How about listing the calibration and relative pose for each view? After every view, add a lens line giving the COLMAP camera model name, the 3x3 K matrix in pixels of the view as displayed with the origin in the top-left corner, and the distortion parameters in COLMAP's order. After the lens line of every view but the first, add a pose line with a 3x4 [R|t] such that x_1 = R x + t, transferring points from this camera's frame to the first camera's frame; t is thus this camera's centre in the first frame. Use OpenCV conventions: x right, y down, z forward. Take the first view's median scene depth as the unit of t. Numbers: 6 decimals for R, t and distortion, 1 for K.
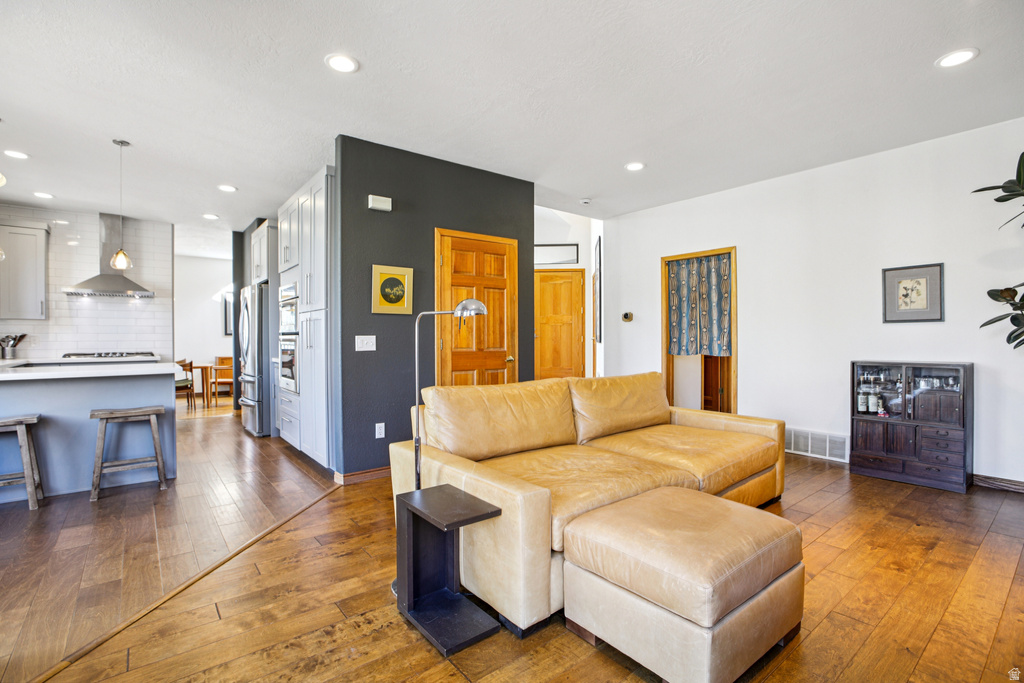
lens RADIAL K [[482.0, 0, 510.1], [0, 482.0, 342.4], [0, 0, 1]] dist [-0.047107, 0.018426]
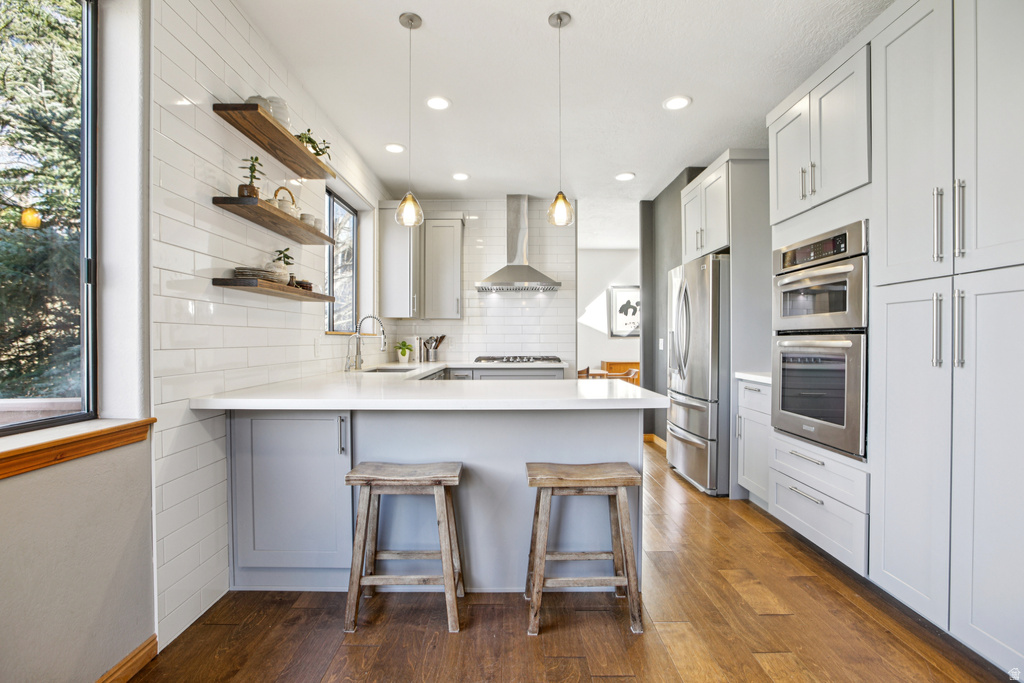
lens RADIAL K [[482.0, 0, 510.1], [0, 482.0, 342.4], [0, 0, 1]] dist [-0.047107, 0.018426]
pose [[0.785983, 0.005095, -0.618228, -0.347867], [-0.007531, 0.999971, -0.001332, -0.002842], [0.618203, 0.005703, 0.785998, 0.334192]]
